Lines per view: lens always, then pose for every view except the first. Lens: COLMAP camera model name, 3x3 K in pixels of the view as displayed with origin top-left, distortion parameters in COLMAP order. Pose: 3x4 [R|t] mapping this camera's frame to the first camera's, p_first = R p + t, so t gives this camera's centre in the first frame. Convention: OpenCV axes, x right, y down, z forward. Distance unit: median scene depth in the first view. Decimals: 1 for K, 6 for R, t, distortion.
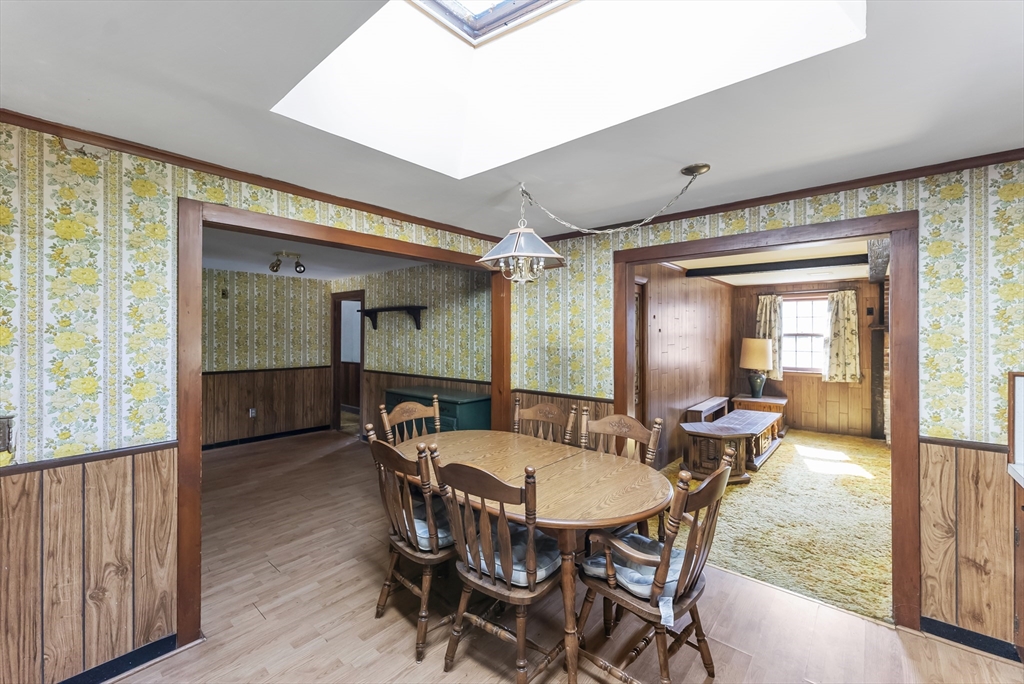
lens RADIAL K [[418.5, 0, 507.1], [0, 418.5, 332.5], [0, 0, 1]] dist [0.000797, -0.000492]
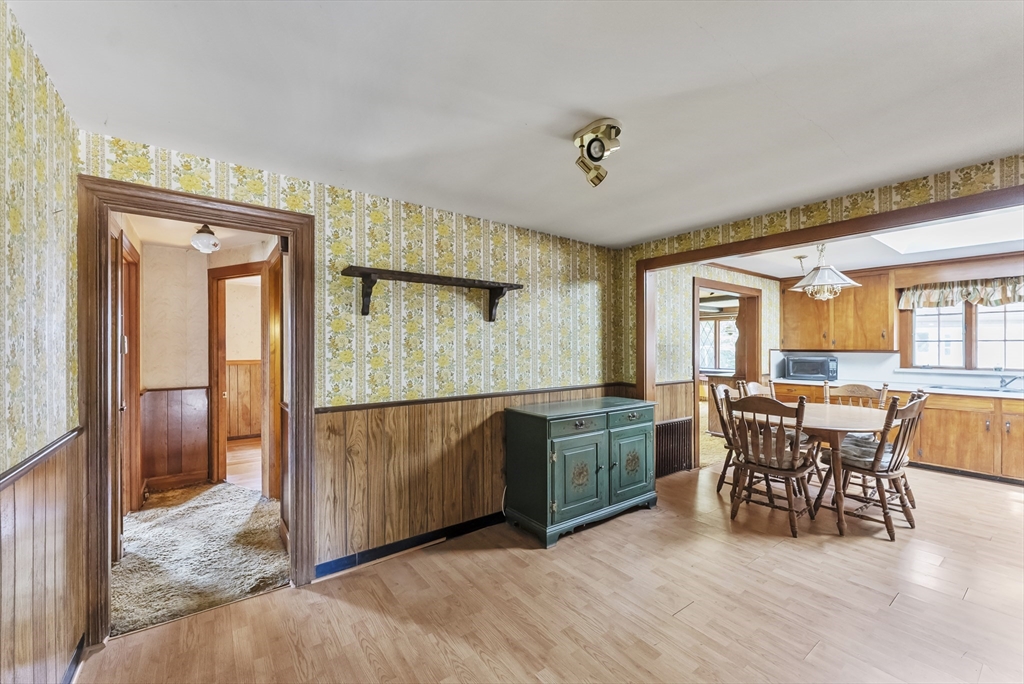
lens RADIAL K [[418.5, 0, 509.7], [0, 418.5, 347.9], [0, 0, 1]] dist [0.000797, -0.000492]
pose [[0.210932, -0.005350, 0.977486, -1.243884], [-0.002680, 0.999978, 0.006051, 0.042939], [-0.977497, -0.003896, 0.210913, 1.274878]]
